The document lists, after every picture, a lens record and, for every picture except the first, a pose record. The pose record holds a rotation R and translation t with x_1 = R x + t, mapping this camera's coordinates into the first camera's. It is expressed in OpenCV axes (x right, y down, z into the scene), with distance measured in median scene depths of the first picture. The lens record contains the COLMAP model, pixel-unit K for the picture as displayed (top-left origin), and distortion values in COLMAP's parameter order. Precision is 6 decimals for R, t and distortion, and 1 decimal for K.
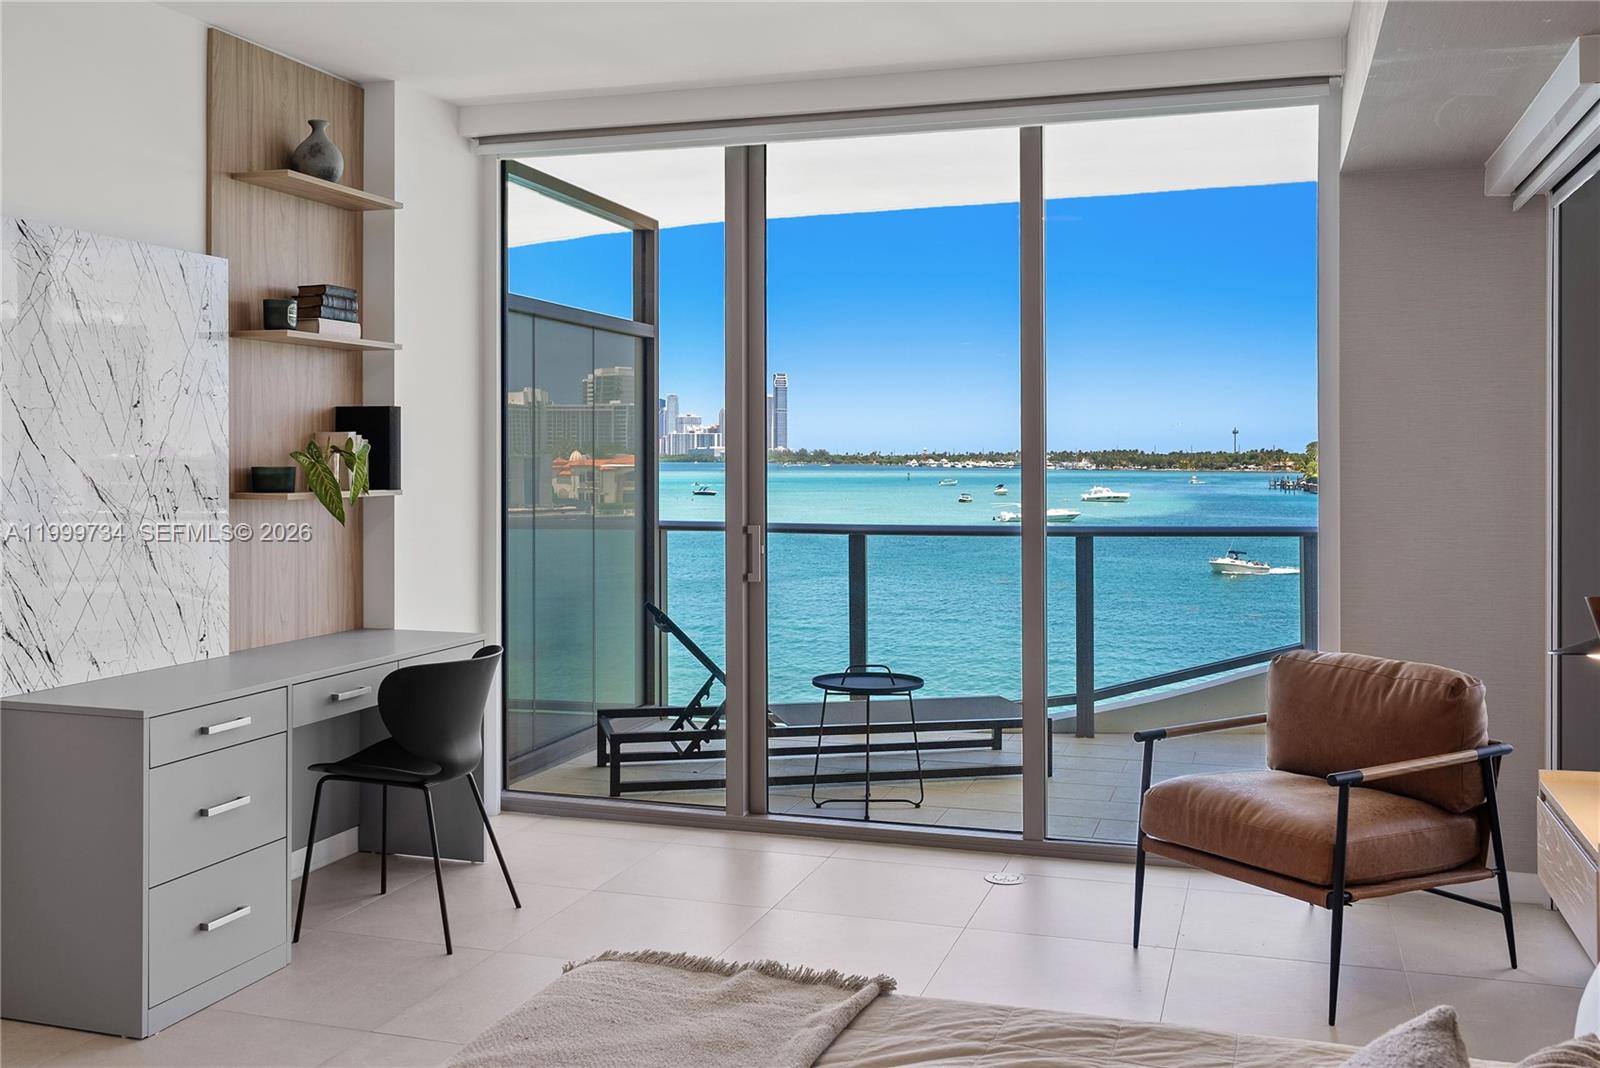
lens RADIAL K [[1487.8, 0, 809.4], [0, 1487.8, 454.6], [0, 0, 1]] dist [-0.017783, 0.000000]
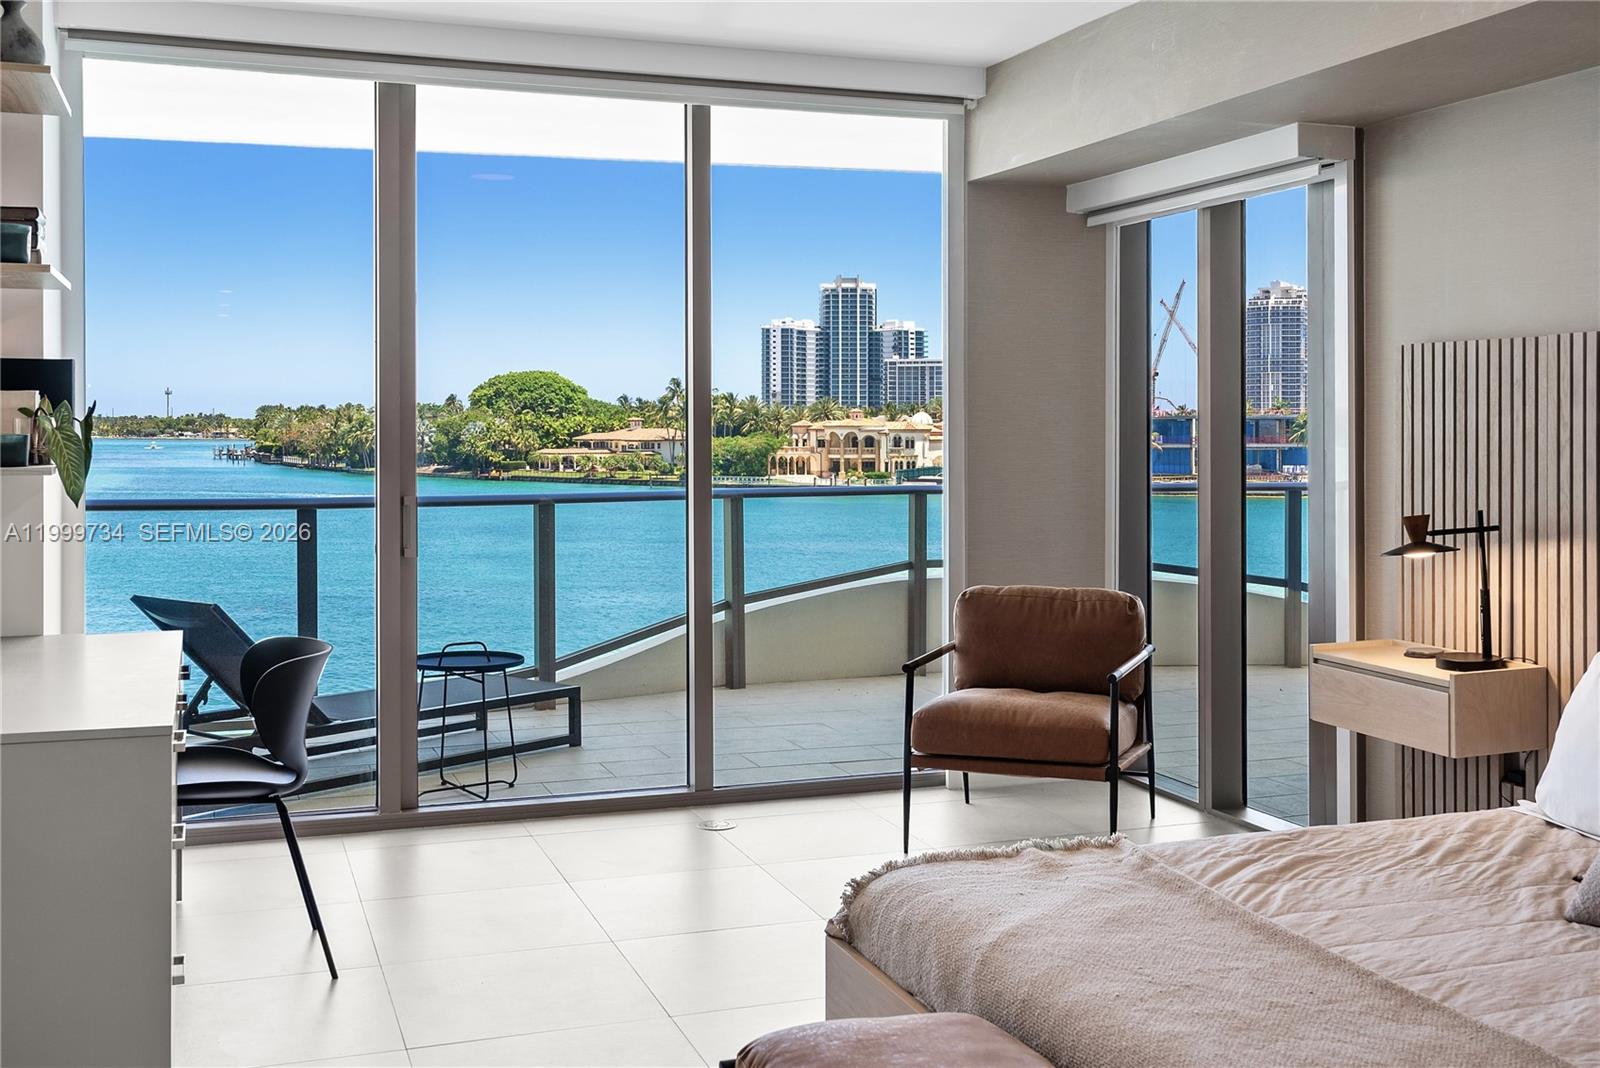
lens RADIAL K [[1688.0, 0, 867.7], [0, 1688.0, 424.7], [0, 0, 1]] dist [0.049001, 0.000000]
pose [[0.785834, 0.000792, 0.618438, -0.527348], [-0.002576, 0.999995, 0.001993, 0.000198], [-0.618433, -0.003159, 0.785831, -0.003650]]
